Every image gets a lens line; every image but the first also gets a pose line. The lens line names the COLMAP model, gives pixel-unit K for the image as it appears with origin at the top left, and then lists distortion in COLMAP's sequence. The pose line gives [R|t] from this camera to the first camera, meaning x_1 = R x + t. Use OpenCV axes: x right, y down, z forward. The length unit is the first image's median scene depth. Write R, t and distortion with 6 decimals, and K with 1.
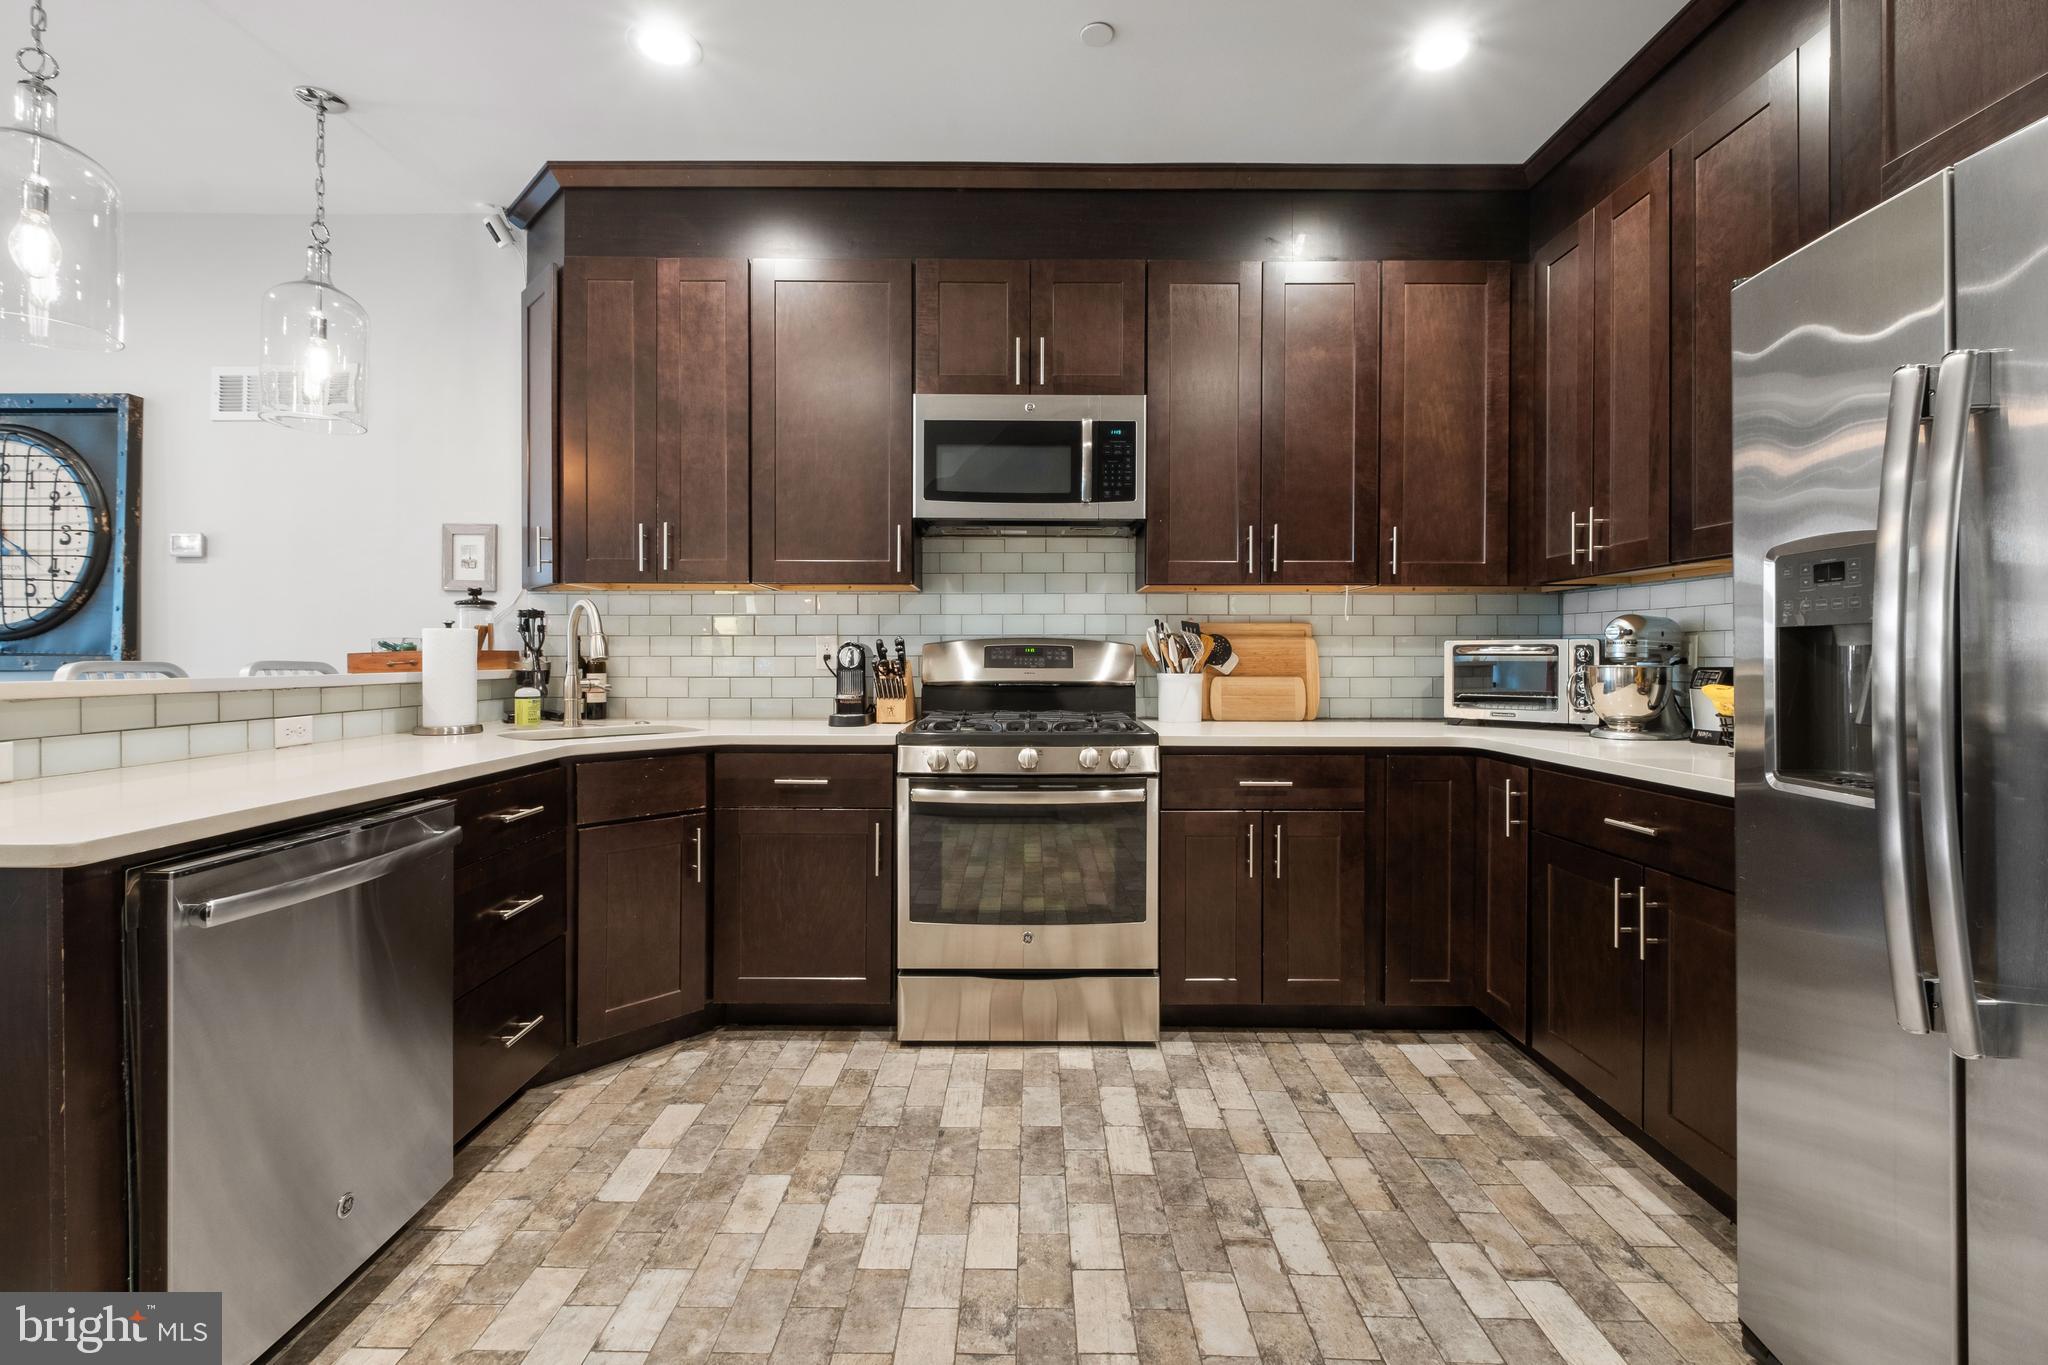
lens RADIAL K [[897.1, 0, 1026.1], [0, 897.1, 661.1], [0, 0, 1]] dist [0.005569, -0.005428]
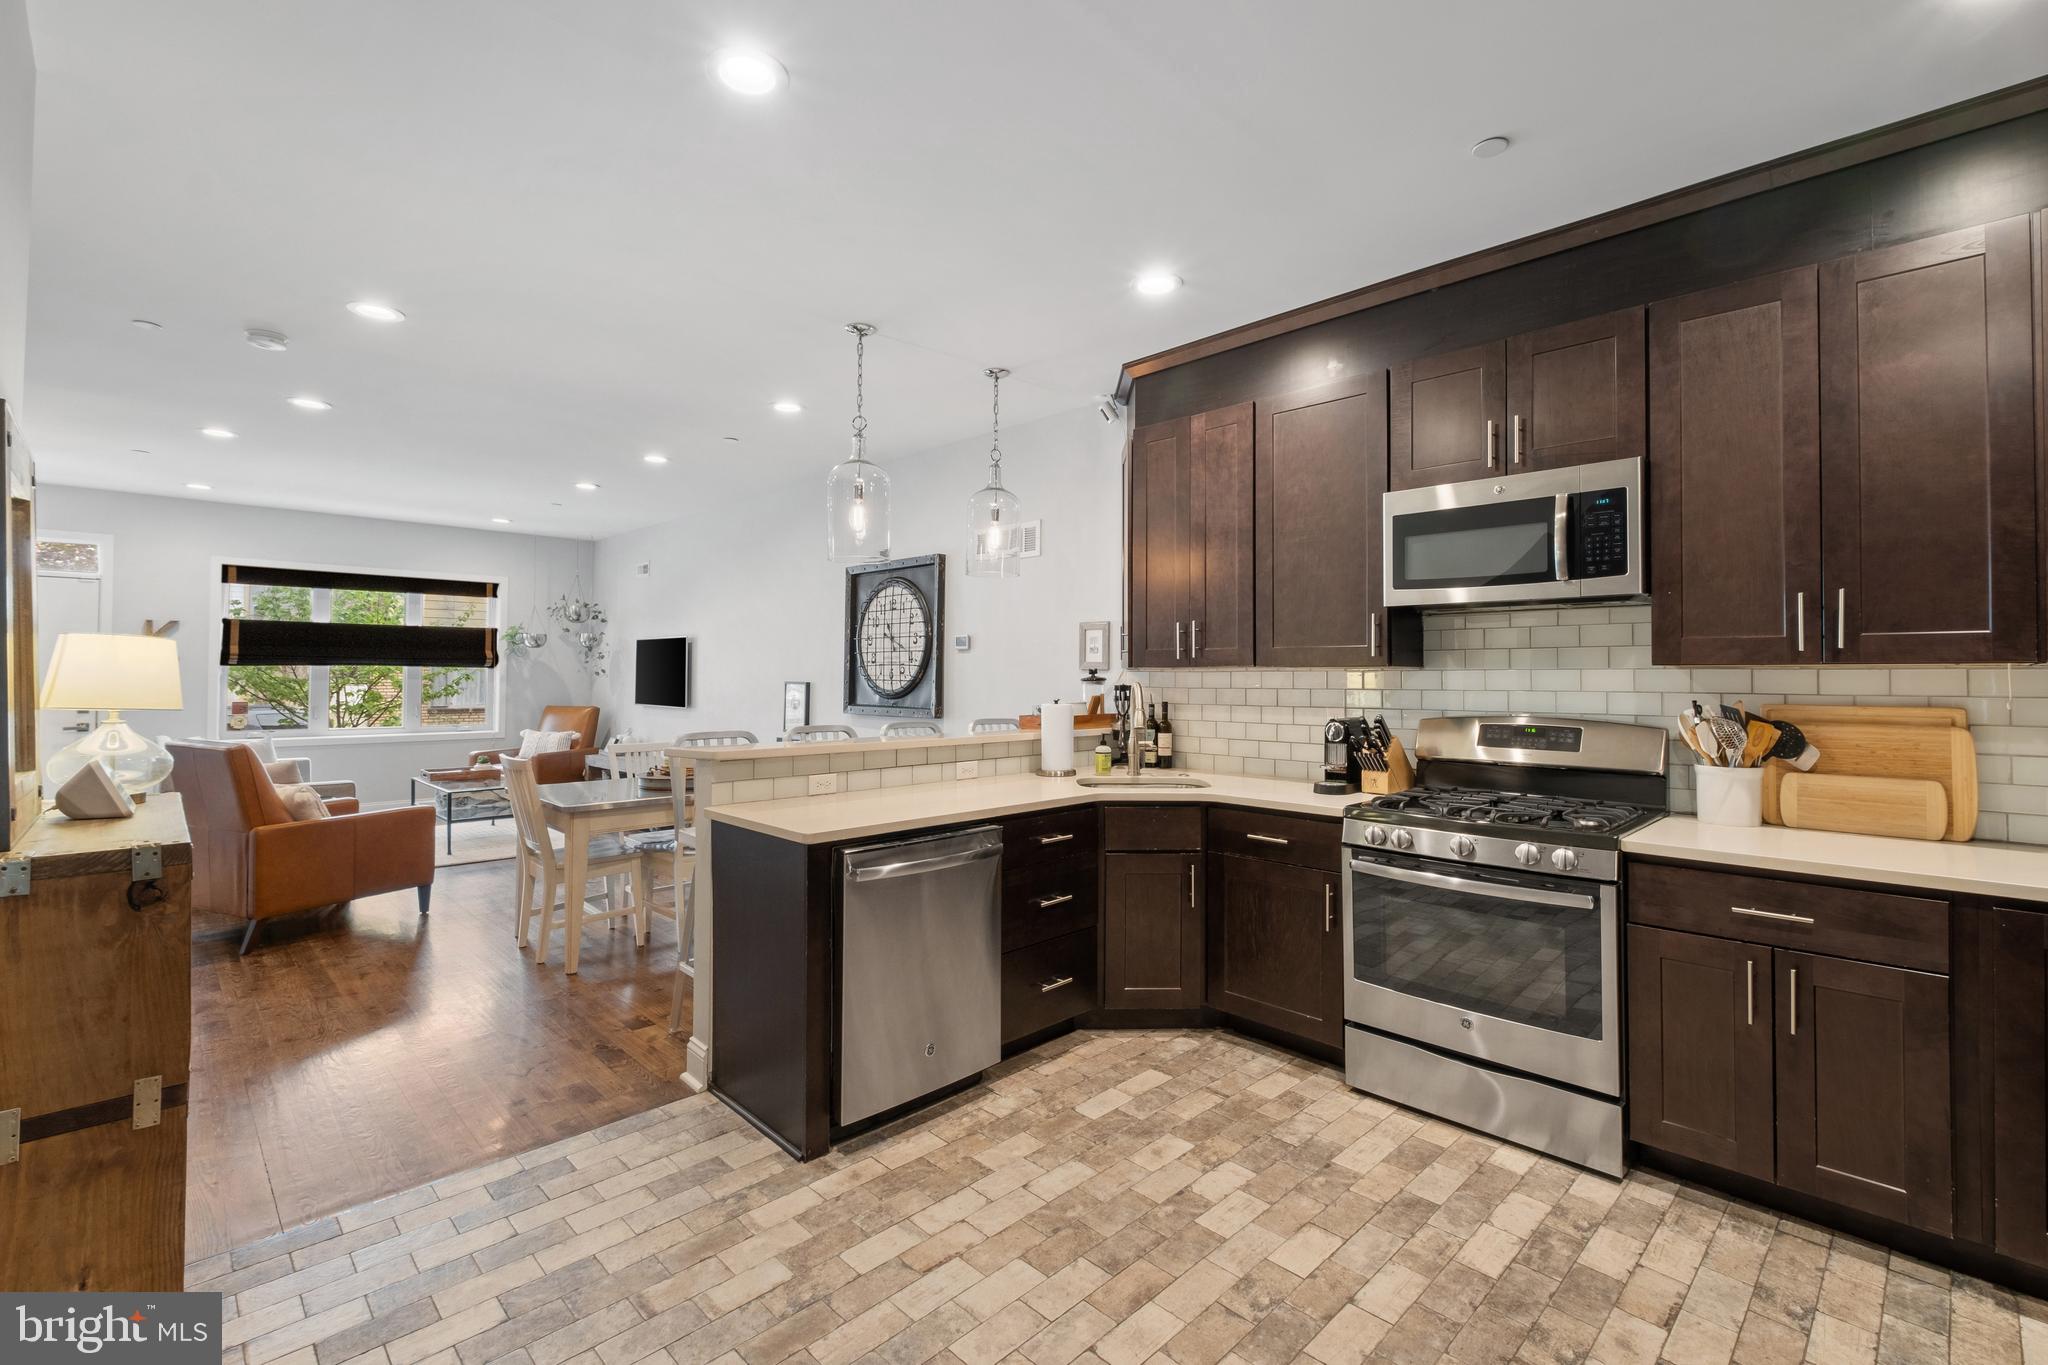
lens RADIAL K [[897.1, 0, 1018.8], [0, 897.1, 660.1], [0, 0, 1]] dist [0.005569, -0.005428]
pose [[0.698286, -0.012375, -0.715711, 0.363489], [-0.005776, 0.999721, -0.022921, -0.072242], [0.715795, 0.020140, 0.698020, -0.076531]]
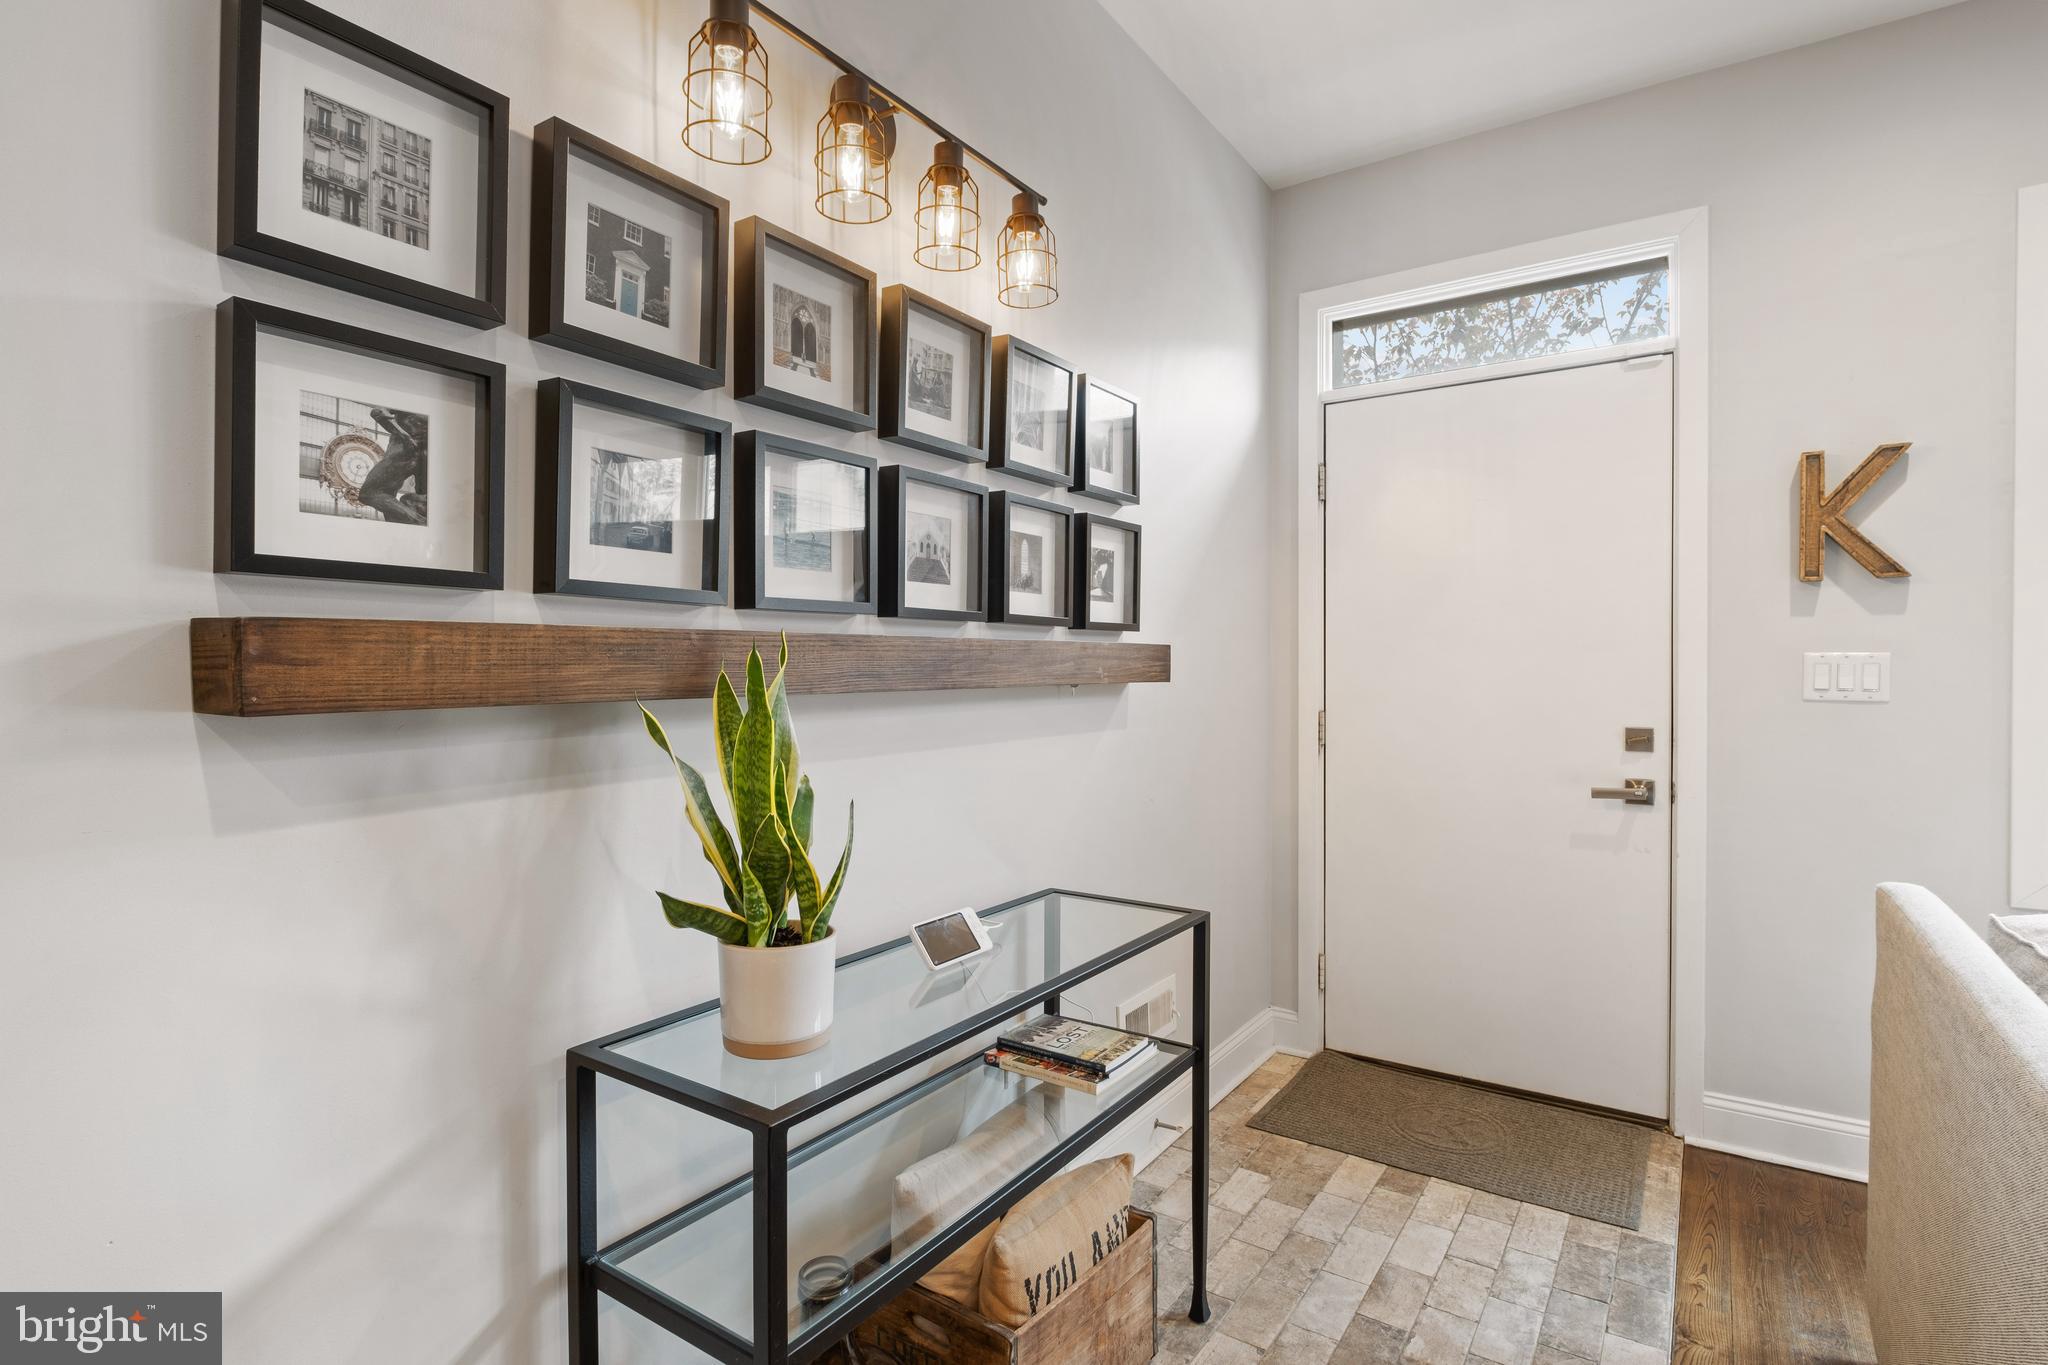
lens RADIAL K [[1004.5, 0, 1014.2], [0, 1004.5, 674.0], [0, 0, 1]] dist [-0.009787, 0.000696]
pose [[-0.577283, -0.000434, -0.816544, -2.181269], [-0.004903, 0.999984, 0.002935, -0.041535], [0.816529, 0.005698, -0.577276, -0.134378]]
